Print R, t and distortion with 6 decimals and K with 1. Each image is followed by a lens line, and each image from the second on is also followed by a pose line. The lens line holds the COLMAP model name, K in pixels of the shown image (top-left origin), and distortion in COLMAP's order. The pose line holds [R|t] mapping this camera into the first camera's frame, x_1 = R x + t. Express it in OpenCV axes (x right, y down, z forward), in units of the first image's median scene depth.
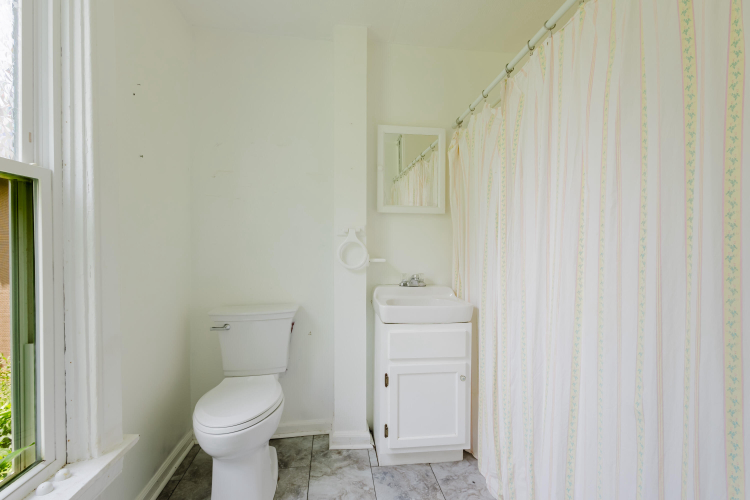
lens RADIAL K [[345.3, 0, 373.0], [0, 345.3, 250.7], [0, 0, 1]] dist [0.010669, -0.001200]
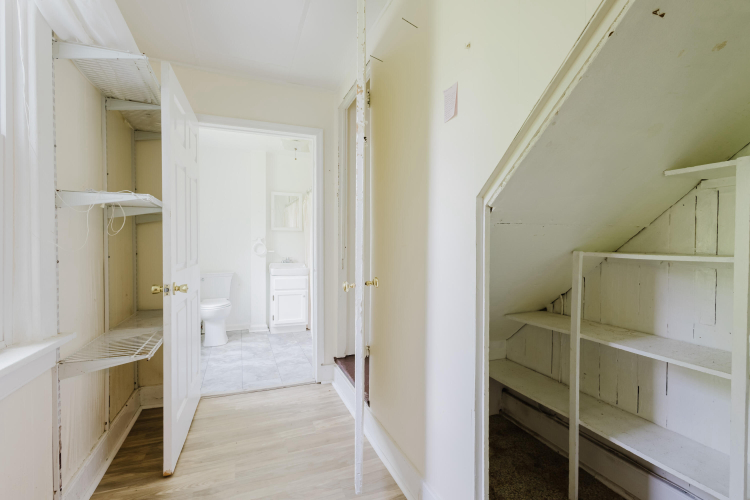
lens RADIAL K [[345.3, 0, 376.4], [0, 345.3, 248.0], [0, 0, 1]] dist [0.010669, -0.001200]
pose [[0.966051, -0.000896, 0.258349, 0.098686], [-0.000628, 0.999983, 0.005817, -0.007702], [-0.258349, -0.005782, 0.966034, -1.430647]]
